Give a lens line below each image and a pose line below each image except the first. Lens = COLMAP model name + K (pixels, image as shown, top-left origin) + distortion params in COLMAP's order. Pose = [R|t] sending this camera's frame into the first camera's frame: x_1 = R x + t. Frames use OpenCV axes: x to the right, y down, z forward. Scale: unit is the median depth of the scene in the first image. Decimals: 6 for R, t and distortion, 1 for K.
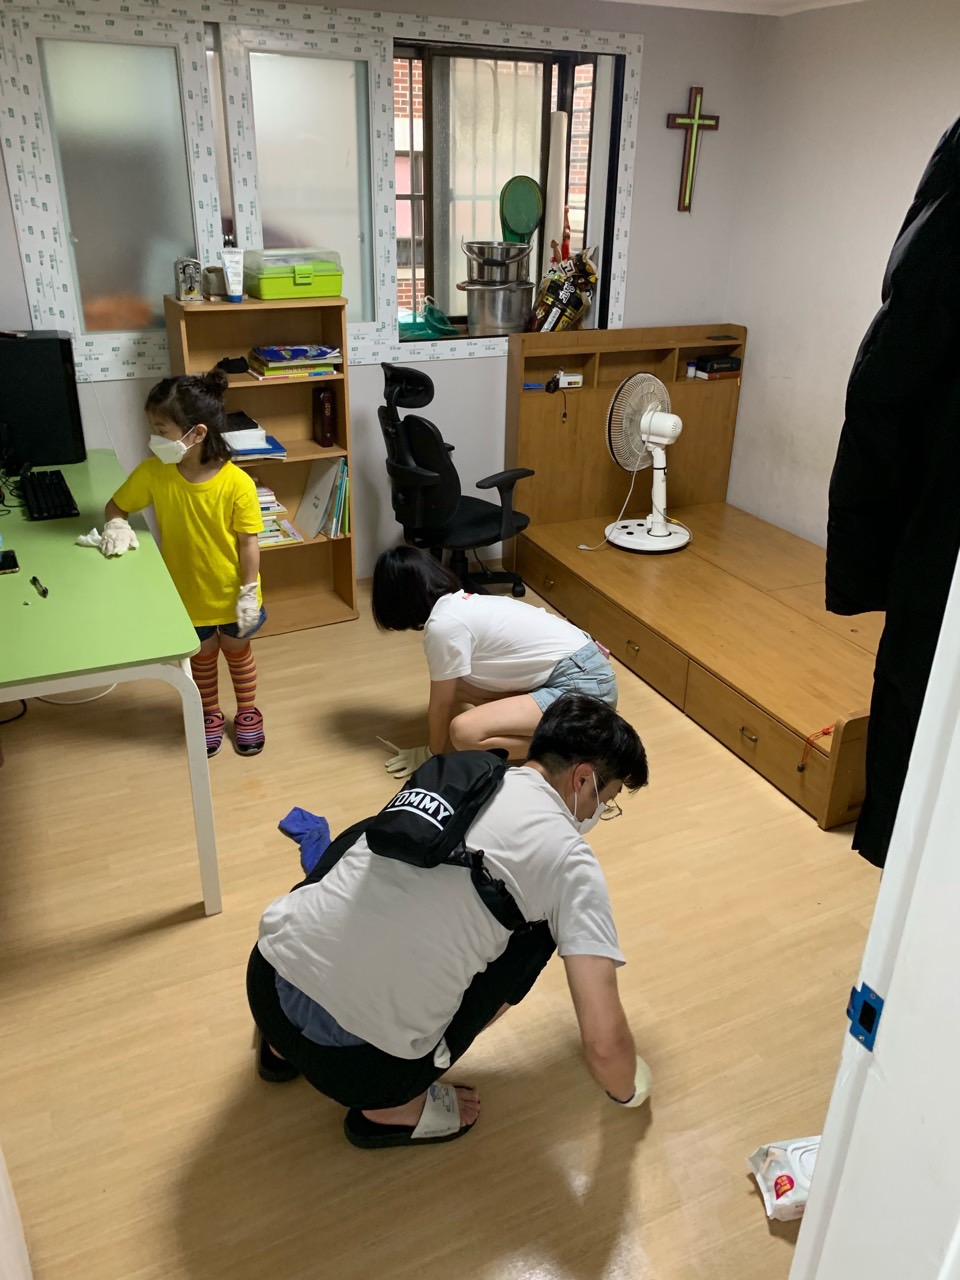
lens RADIAL K [[993.3, 0, 501.1], [0, 993.3, 635.4], [0, 0, 1]] dist [0.030659, -0.038787]
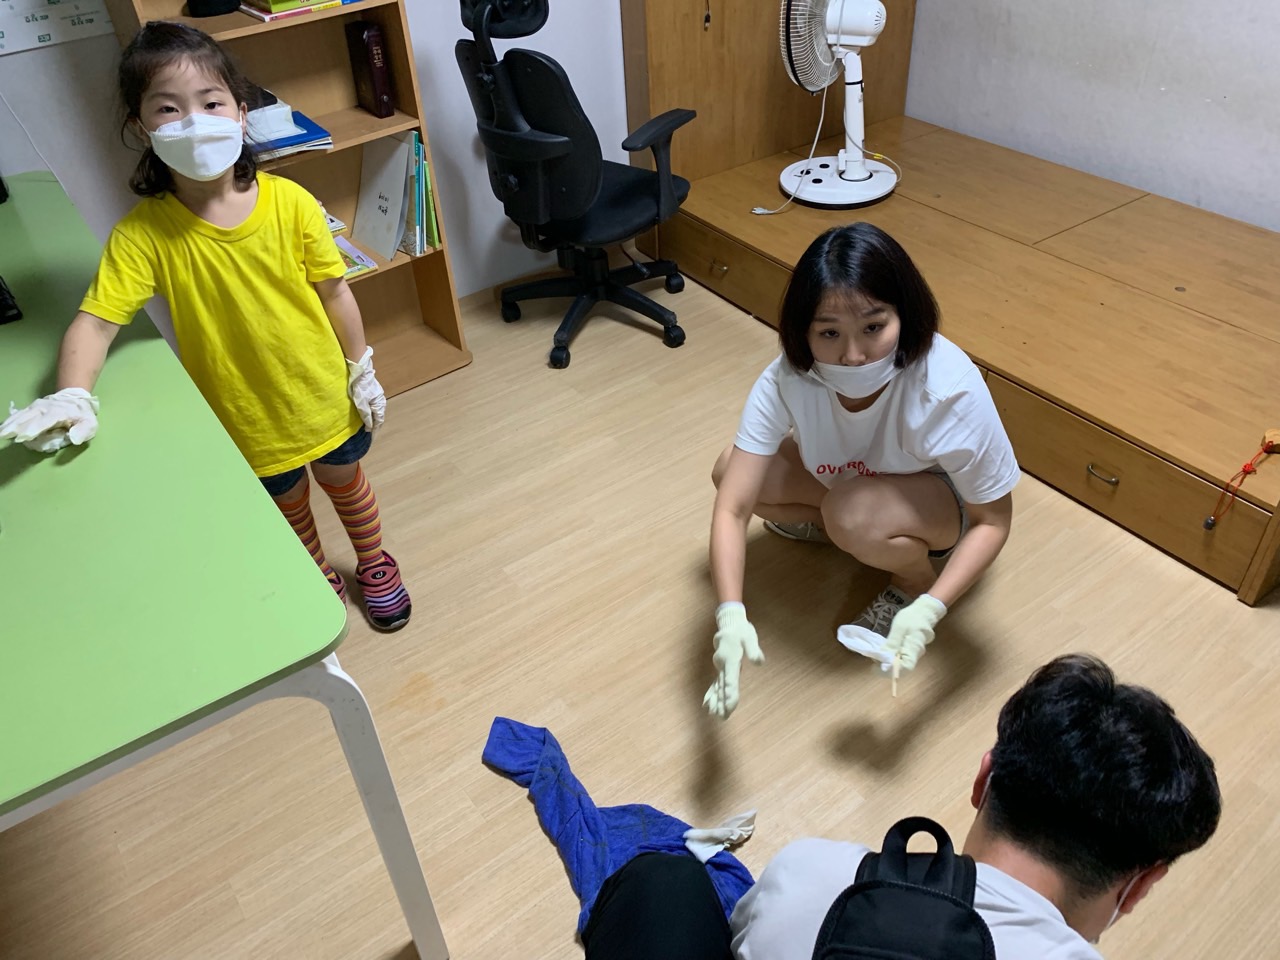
lens RADIAL K [[993.3, 0, 643.4], [0, 993.3, 476.2], [0, 0, 1]] dist [0.030659, -0.038787]
pose [[0.980527, -0.169138, 0.099791, -0.117538], [0.143156, 0.963464, 0.226369, -0.088681], [-0.134433, -0.207675, 0.968916, 0.302028]]
